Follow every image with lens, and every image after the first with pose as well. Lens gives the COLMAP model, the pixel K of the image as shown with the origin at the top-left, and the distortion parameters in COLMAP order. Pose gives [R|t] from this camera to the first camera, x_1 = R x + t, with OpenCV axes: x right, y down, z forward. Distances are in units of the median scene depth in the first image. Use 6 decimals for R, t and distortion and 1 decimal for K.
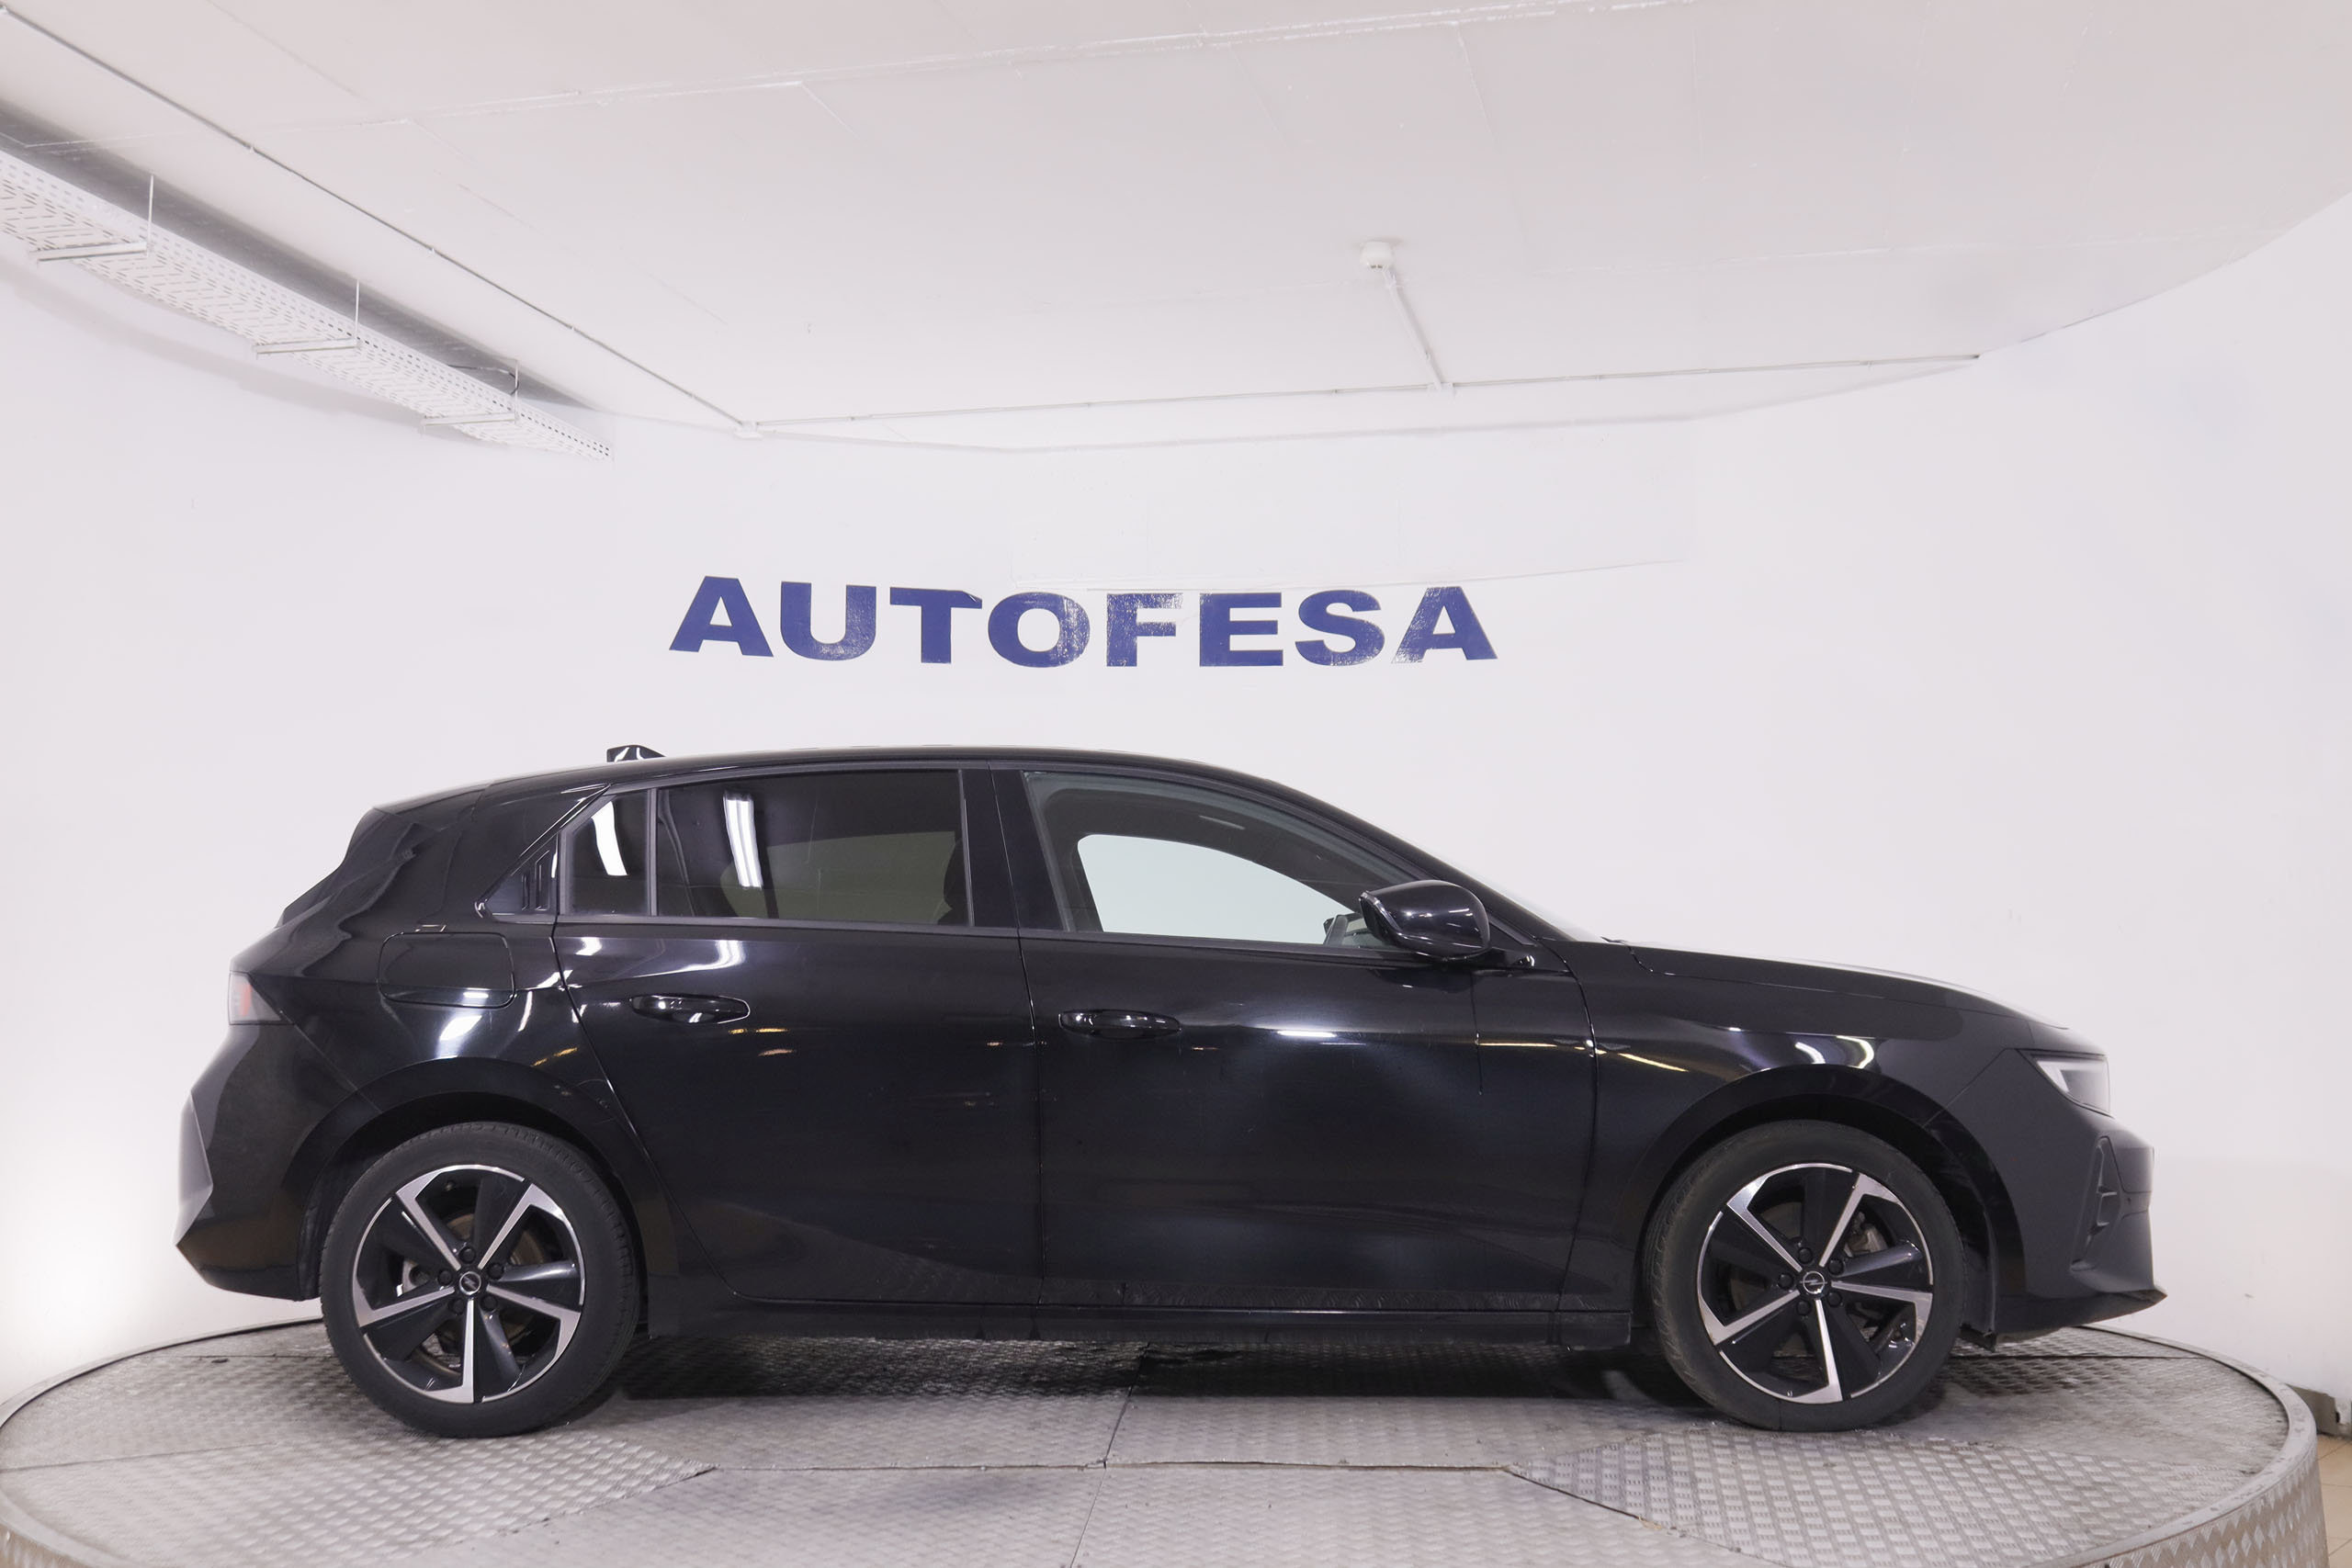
lens RADIAL K [[2618.1, 0, 1164.1], [0, 2618.1, 745.4], [0, 0, 1]] dist [-0.043736, 0.000000]
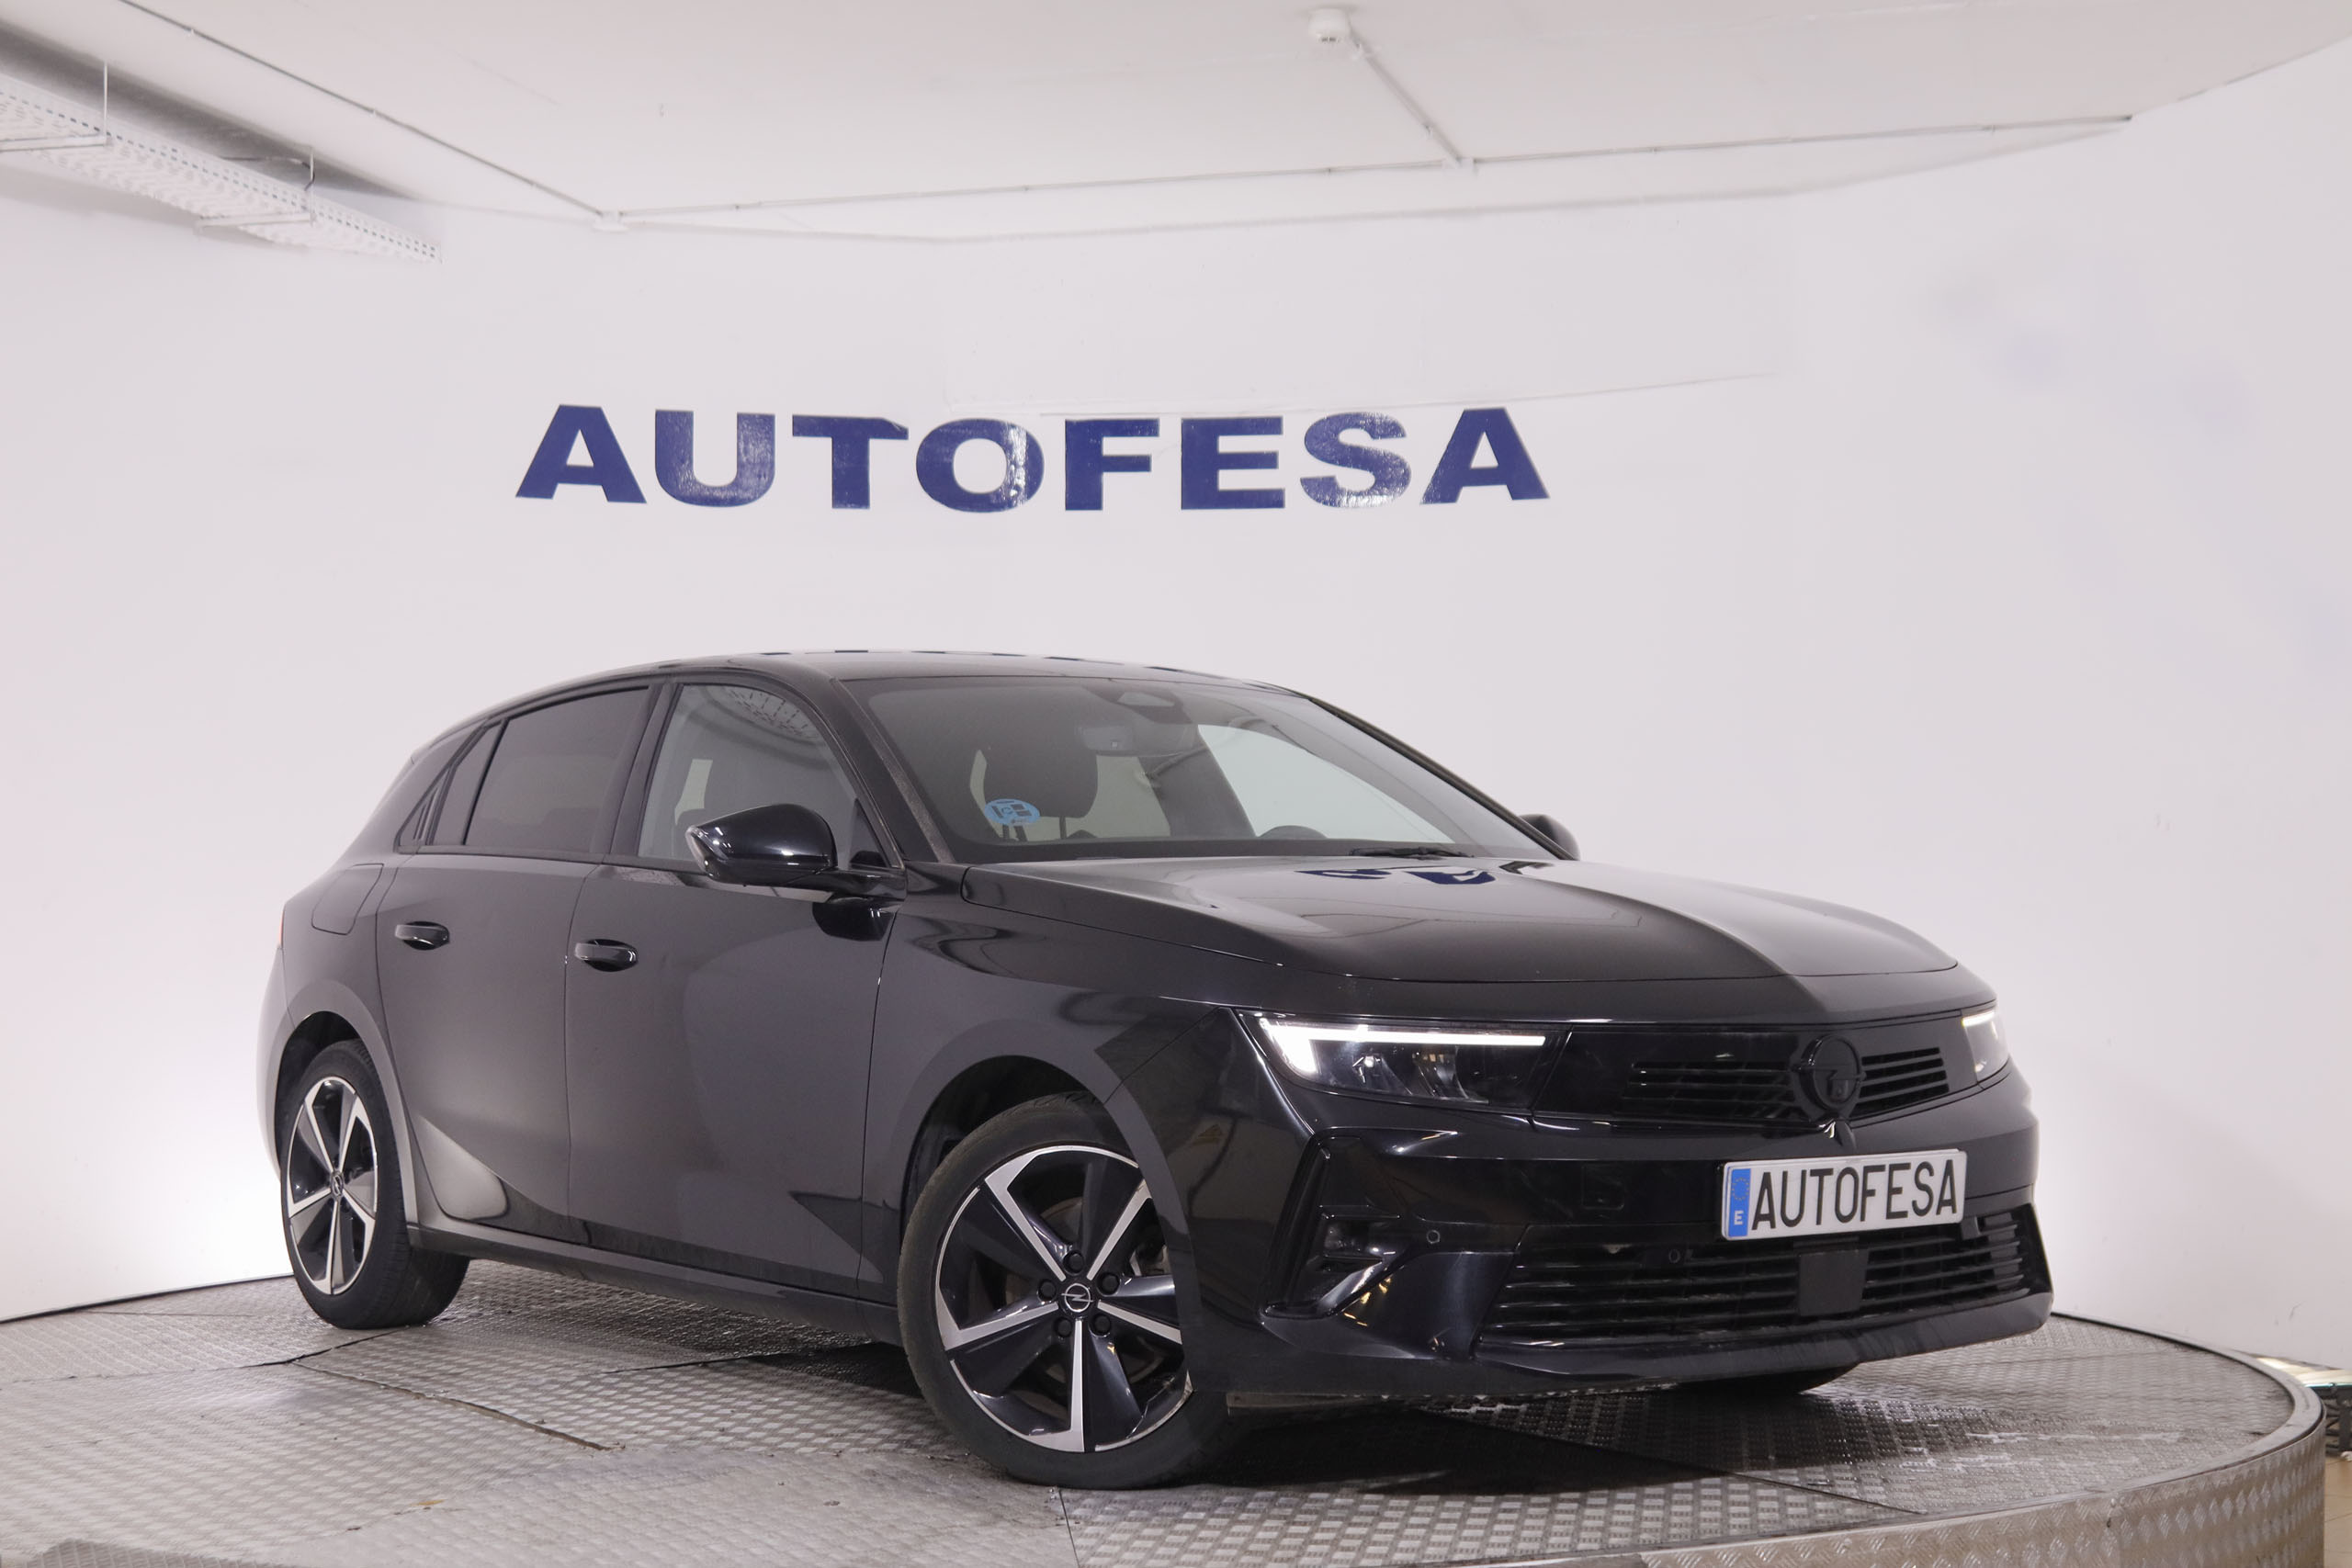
lens RADIAL K [[3641.7, 0, 1171.9], [0, 3641.7, 729.4], [0, 0, 1]] dist [0.016526, 0.000000]
pose [[0.999258, -0.006235, -0.038016, 0.056162], [0.007883, 0.999029, 0.043342, -0.012141], [0.037709, -0.043610, 0.998337, -0.120106]]
